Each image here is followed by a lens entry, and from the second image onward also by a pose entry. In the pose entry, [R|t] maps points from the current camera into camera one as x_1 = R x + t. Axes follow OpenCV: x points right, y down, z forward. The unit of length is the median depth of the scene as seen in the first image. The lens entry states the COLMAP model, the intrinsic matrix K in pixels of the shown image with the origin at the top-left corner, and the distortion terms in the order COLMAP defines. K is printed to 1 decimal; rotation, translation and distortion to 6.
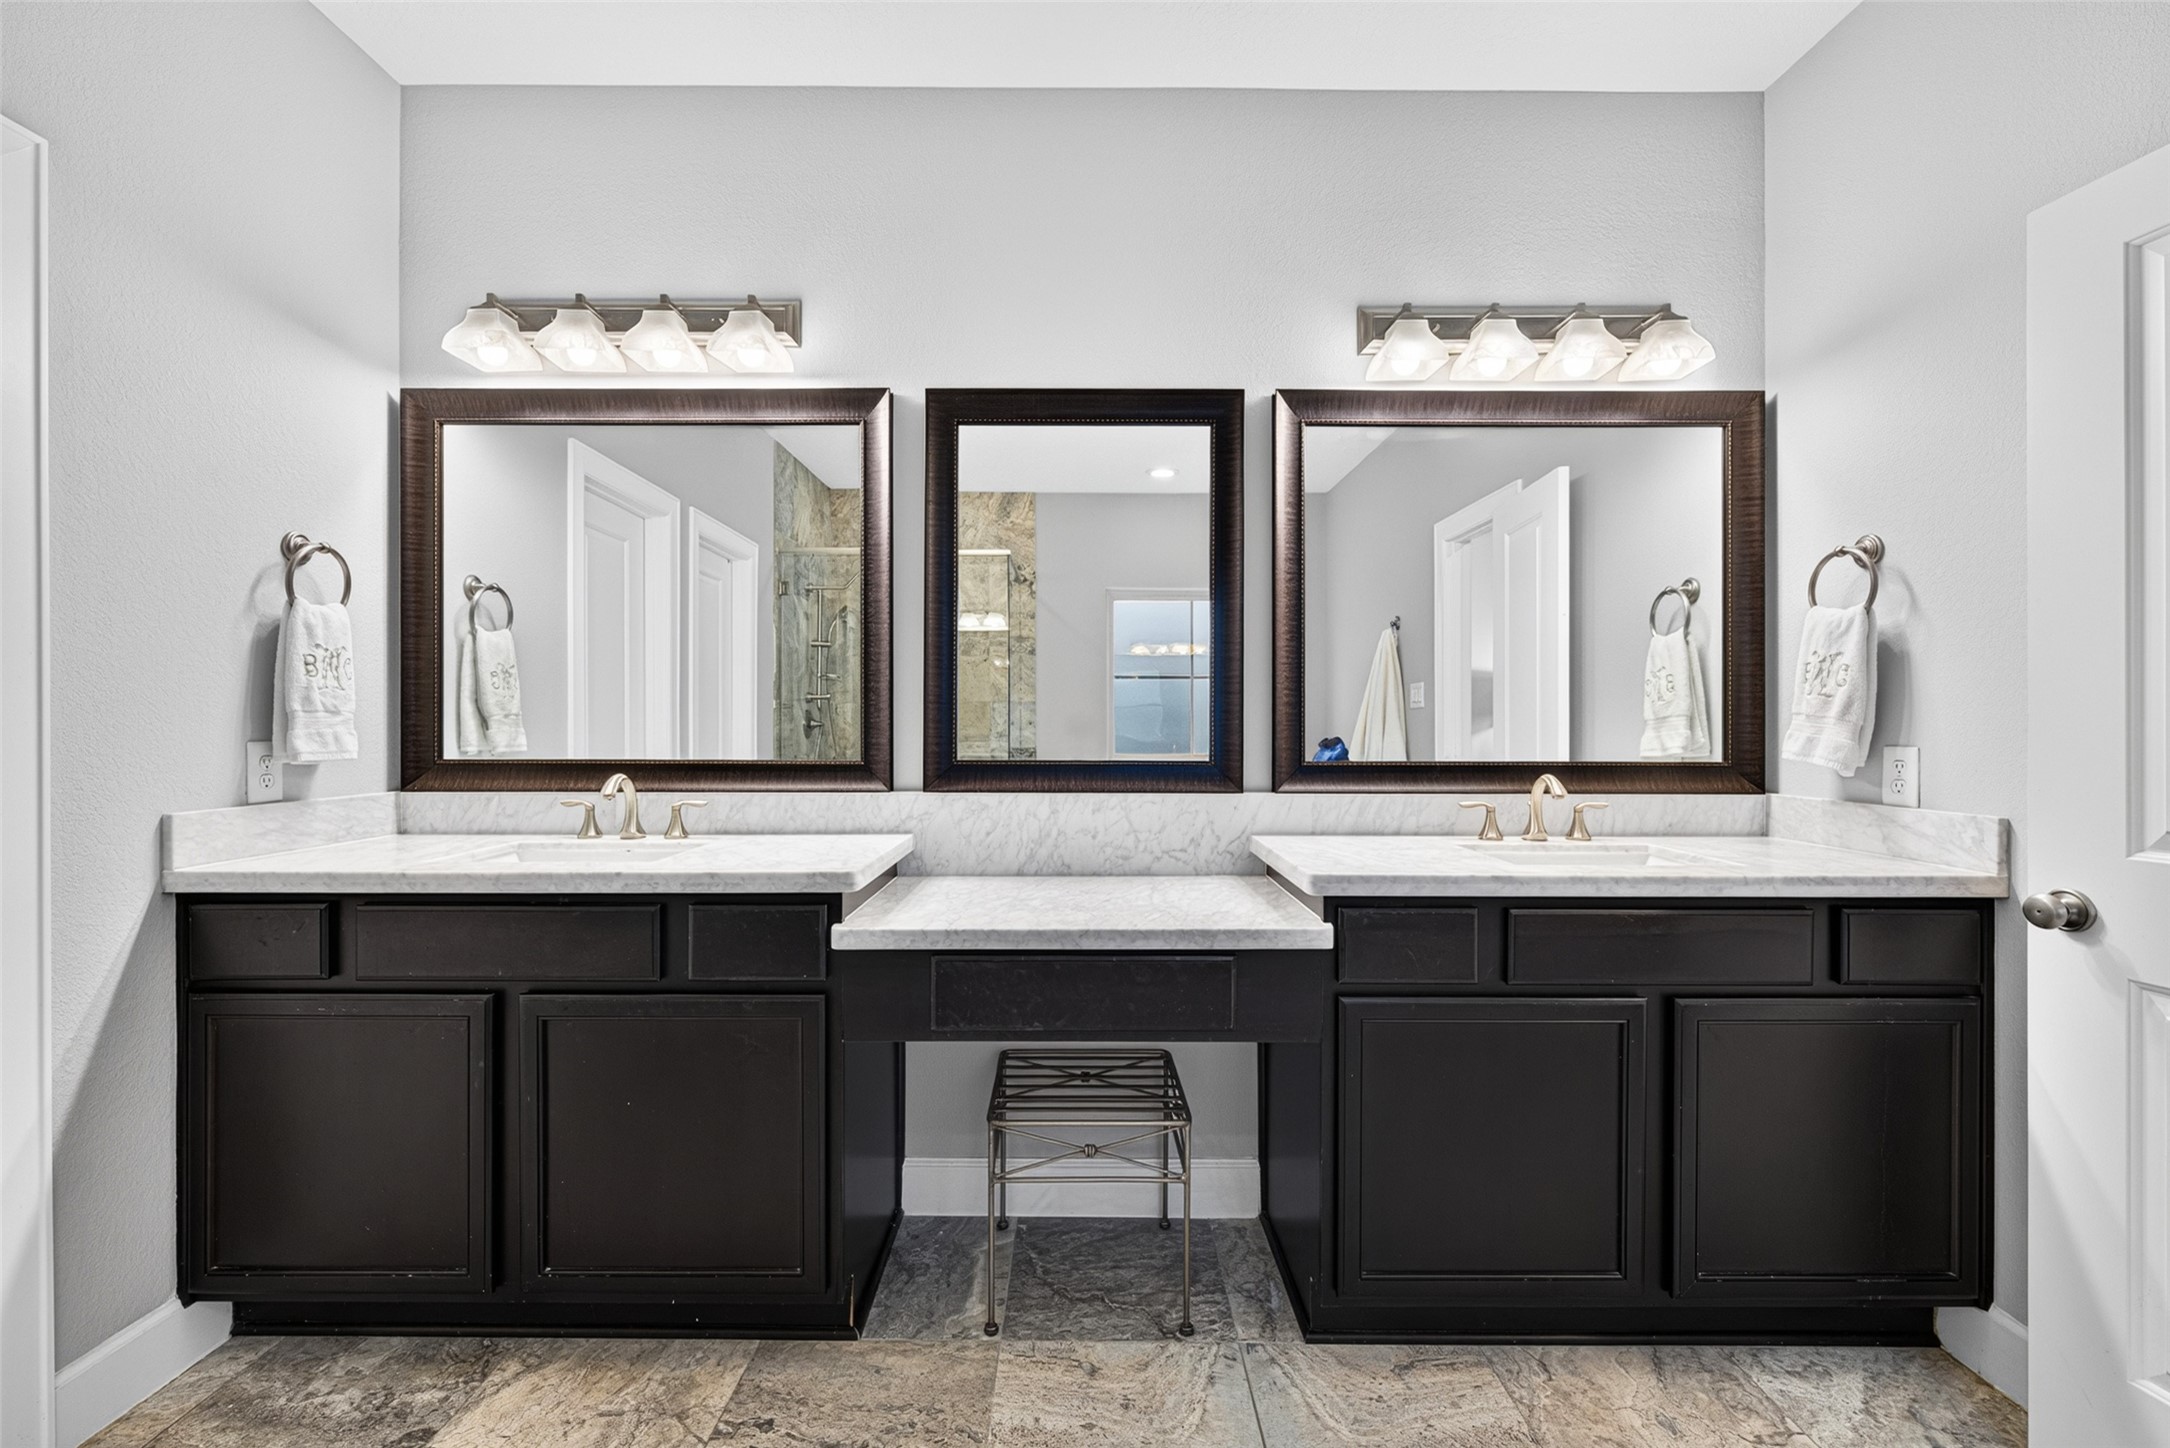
lens RADIAL K [[921.1, 0, 1087.4], [0, 921.1, 720.5], [0, 0, 1]] dist [0.000594, -0.000411]
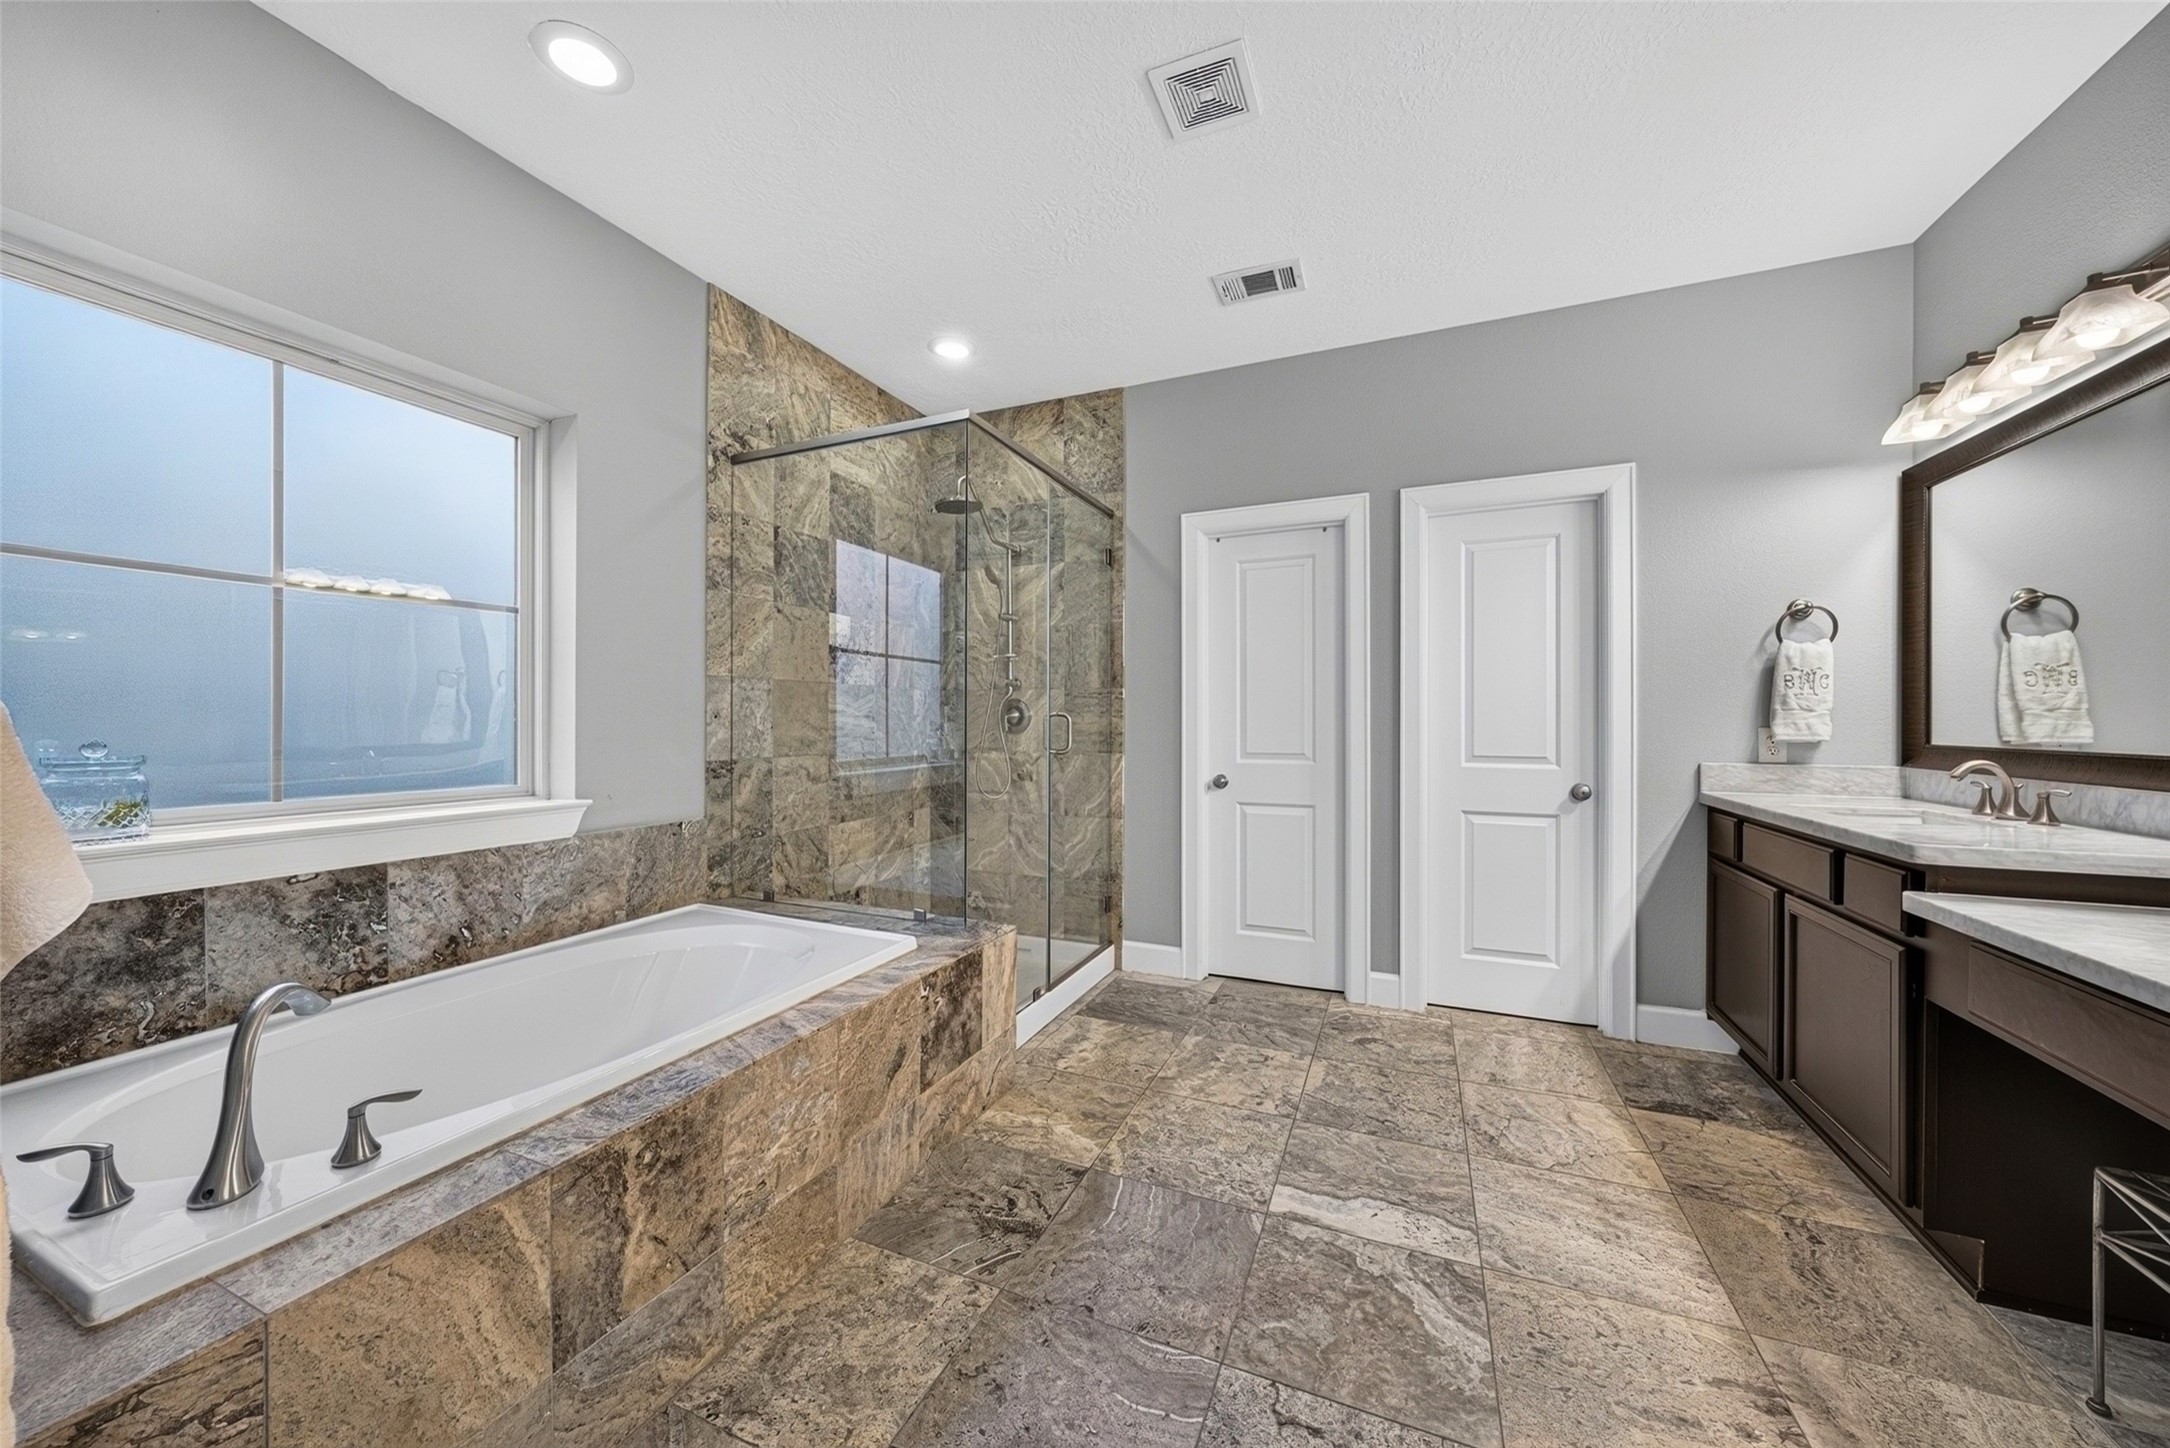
lens RADIAL K [[759.5, 0, 1085.4], [0, 759.5, 723.7], [0, 0, 1]] dist [-0.000034, -0.000005]
pose [[-0.398718, 0.001311, -0.917073, 0.890513], [0.001713, 0.999998, 0.000685, 0.012042], [0.917072, -0.001298, -0.398719, 0.387713]]
